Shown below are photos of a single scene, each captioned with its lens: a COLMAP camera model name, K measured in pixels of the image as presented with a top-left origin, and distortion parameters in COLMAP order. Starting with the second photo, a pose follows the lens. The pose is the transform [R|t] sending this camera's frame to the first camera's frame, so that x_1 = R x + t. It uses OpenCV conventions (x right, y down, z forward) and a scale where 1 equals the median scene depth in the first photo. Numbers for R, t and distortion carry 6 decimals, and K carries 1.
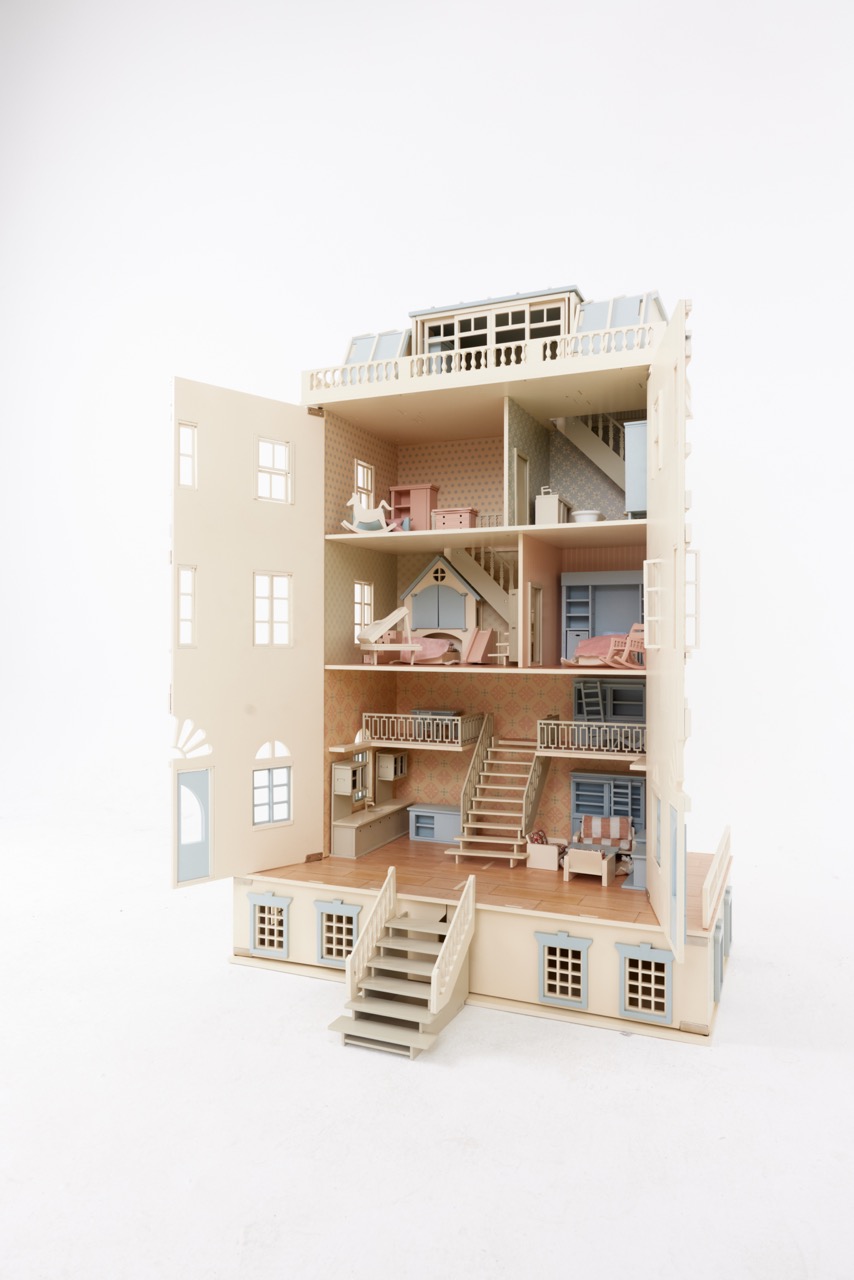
lens RADIAL K [[884.8, 0, 423.4], [0, 884.8, 643.2], [0, 0, 1]] dist [-0.001881, -0.002667]
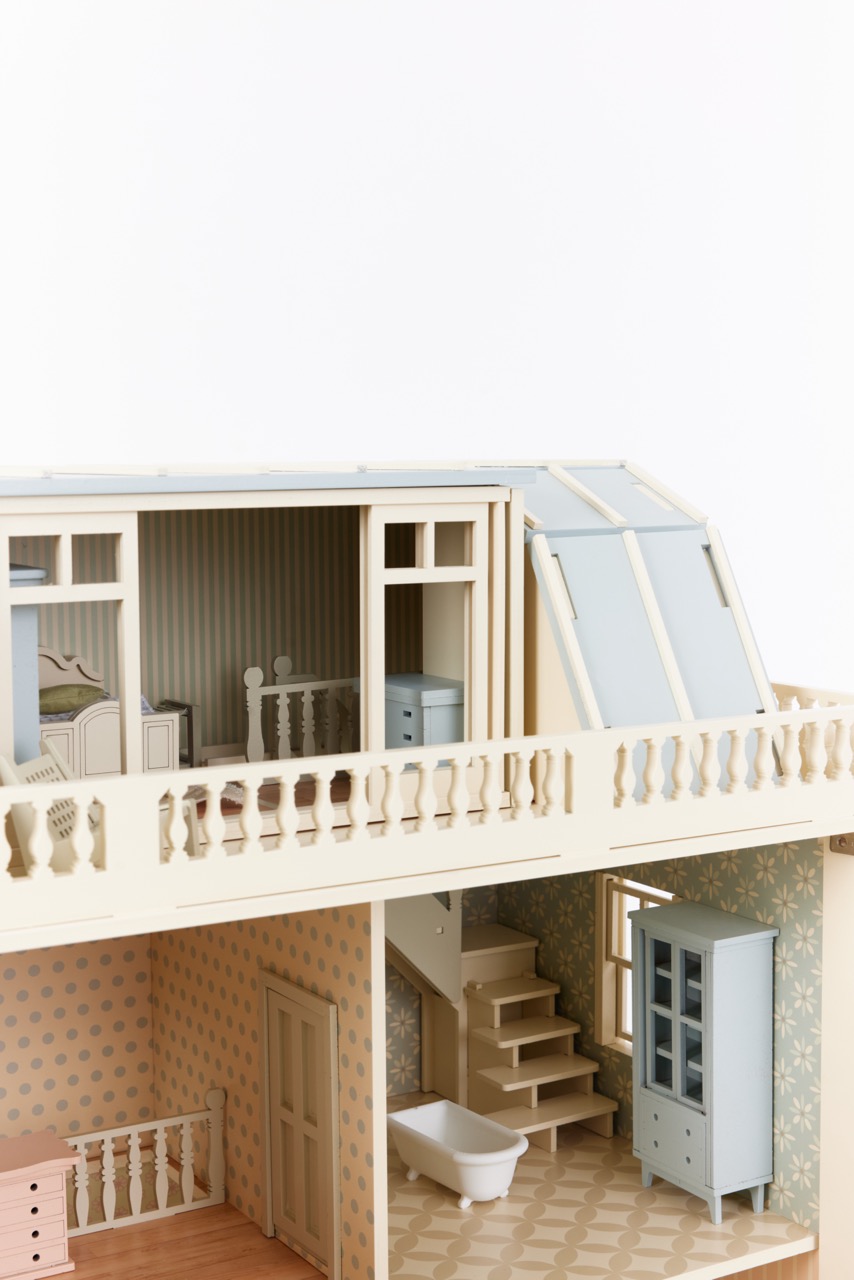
lens RADIAL K [[1919.4, 0, 414.8], [0, 1919.4, 636.2], [0, 0, 1]] dist [0.033396, 0.000000]
pose [[0.588800, -0.086718, 0.803613, -0.378506], [0.008332, 0.994827, 0.101246, -0.403022], [-0.808236, -0.052918, 0.586477, 0.622491]]
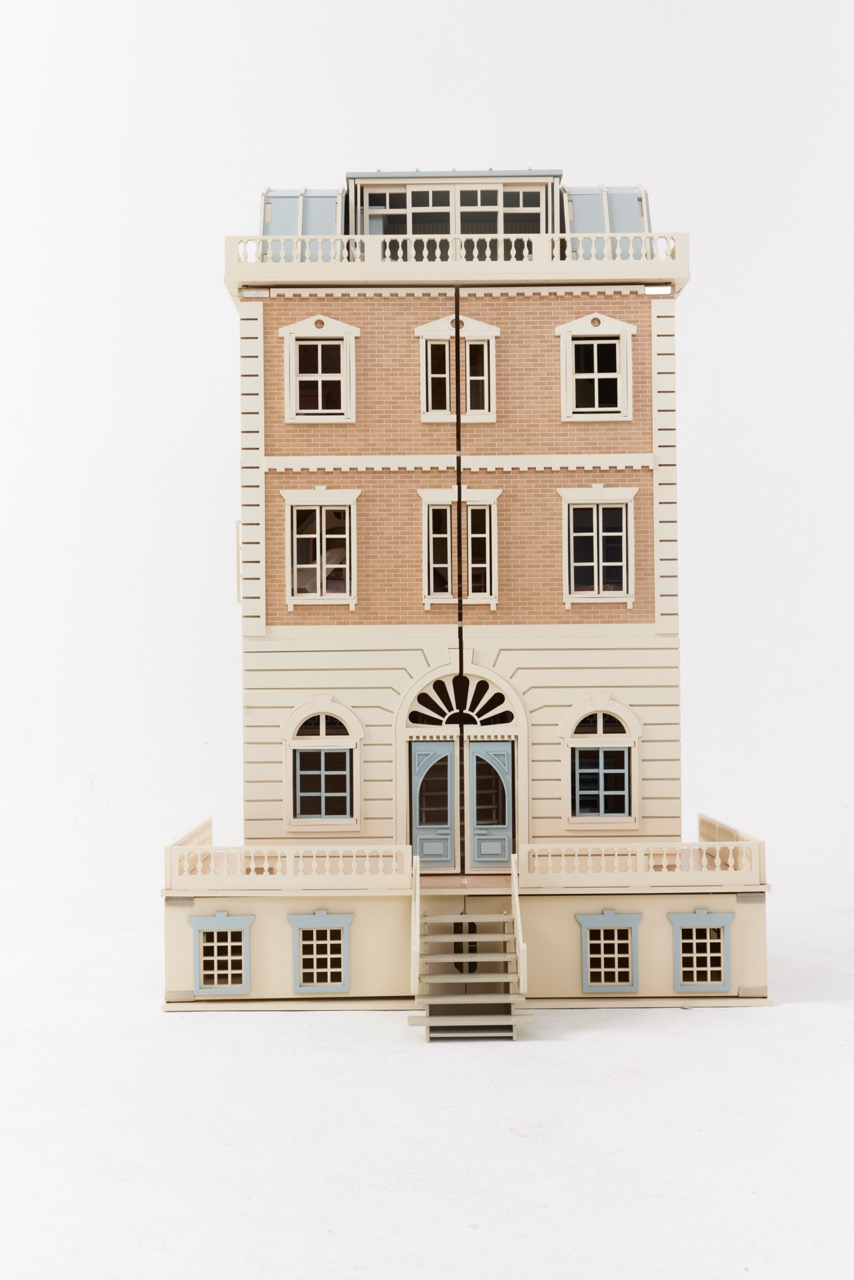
lens RADIAL K [[1680.5, 0, 424.0], [0, 1680.5, 637.0], [0, 0, 1]] dist [-0.017331, 0.000000]
pose [[0.917623, -0.002113, 0.397446, -0.571360], [0.011198, 0.999726, -0.020540, 0.071635], [-0.397294, 0.023299, 0.917396, -0.399853]]
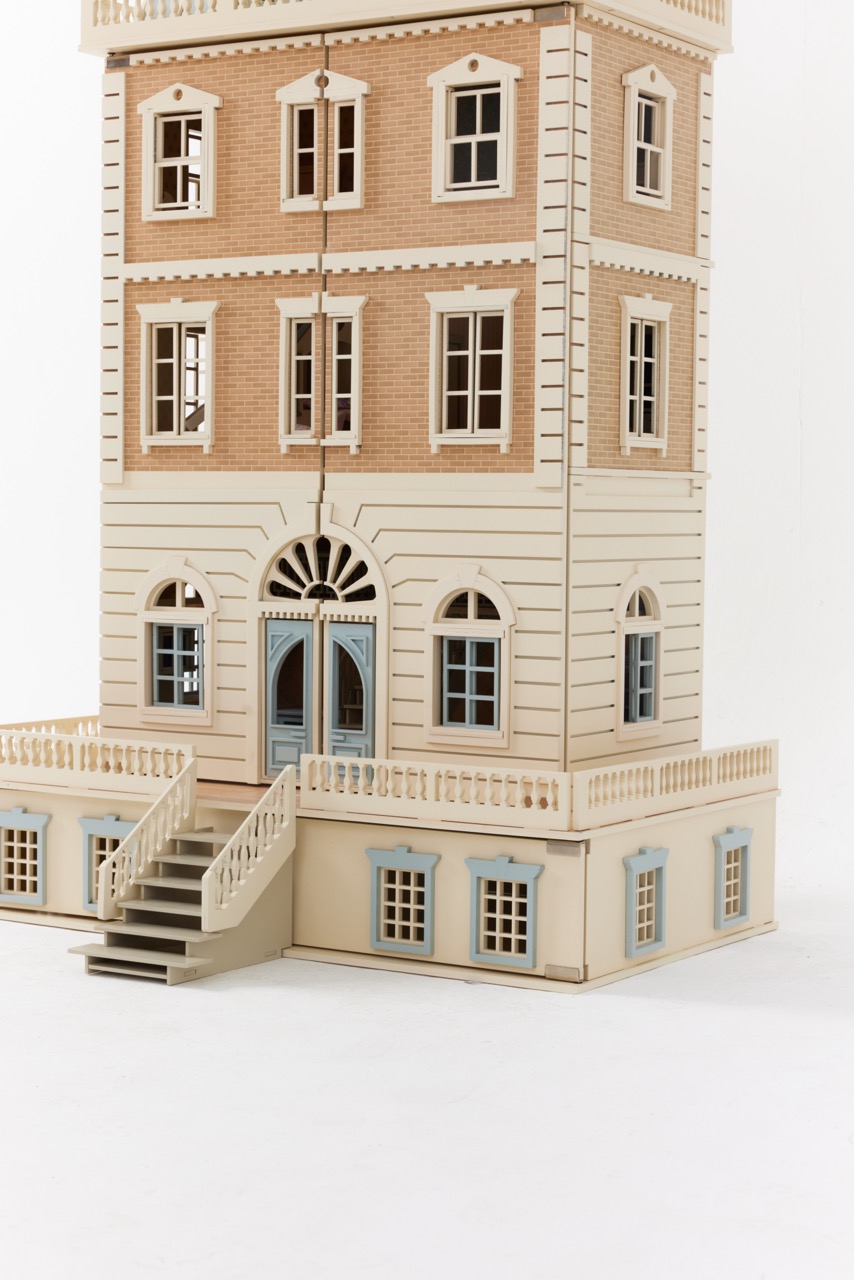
lens RADIAL K [[2480.1, 0, 436.6], [0, 2480.1, 669.4], [0, 0, 1]] dist [-0.035944, 0.000000]
pose [[0.988160, 0.018749, -0.152279, 0.397292], [-0.009274, 0.997990, 0.062695, 0.058327], [0.153148, -0.060540, 0.986347, -0.736889]]
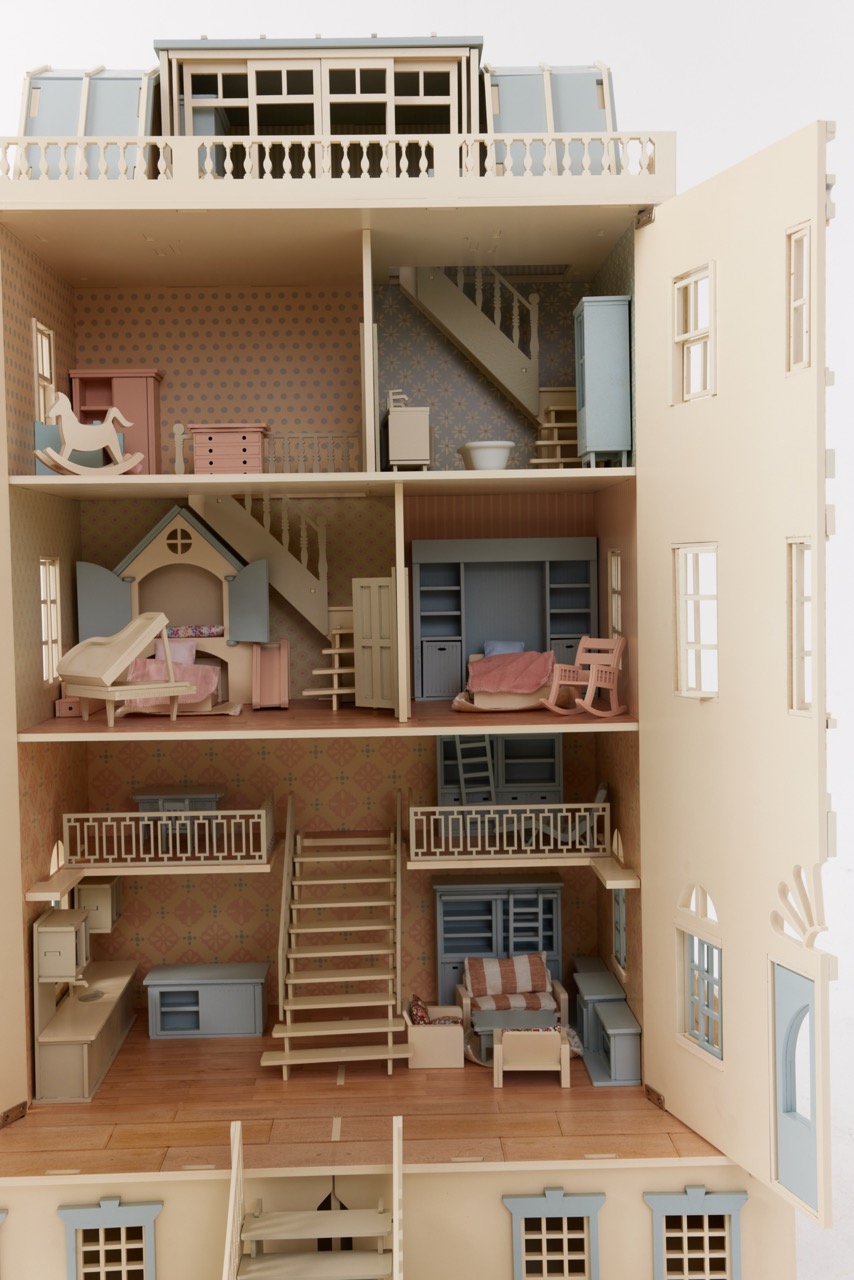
lens RADIAL K [[1484.2, 0, 429.2], [0, 1484.2, 643.4], [0, 0, 1]] dist [0.046297, 0.000000]
pose [[0.909081, -0.039512, 0.414741, -0.258095], [0.020012, 0.998485, 0.051261, -0.068522], [-0.416138, -0.038301, 0.908495, 0.134813]]
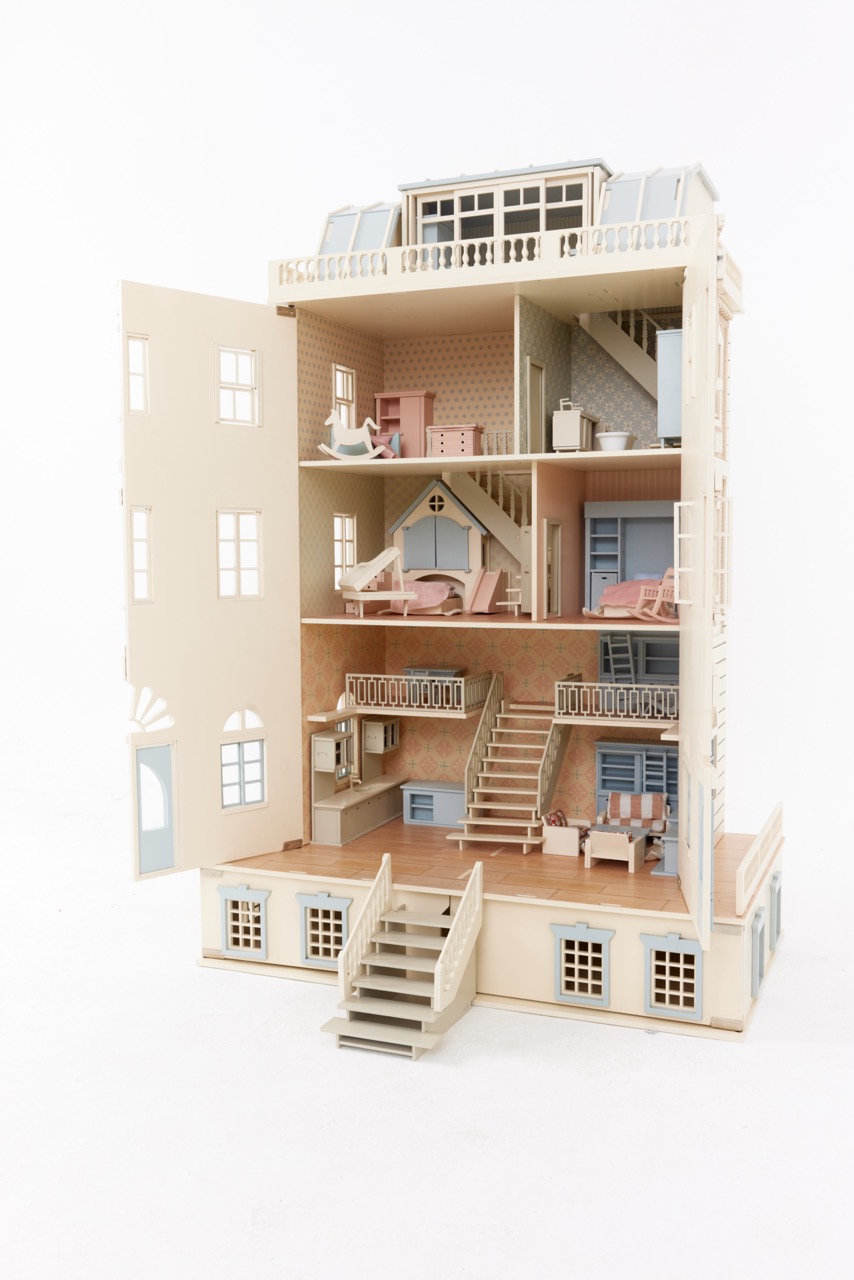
lens RADIAL K [[1246.0, 0, 425.4], [0, 1246.0, 646.6], [0, 0, 1]] dist [-0.016438, 0.000000]
pose [[0.999843, -0.009356, 0.015049, -0.012771], [0.008195, 0.997116, 0.075452, -0.037710], [-0.015712, -0.075317, 0.997036, -0.184024]]
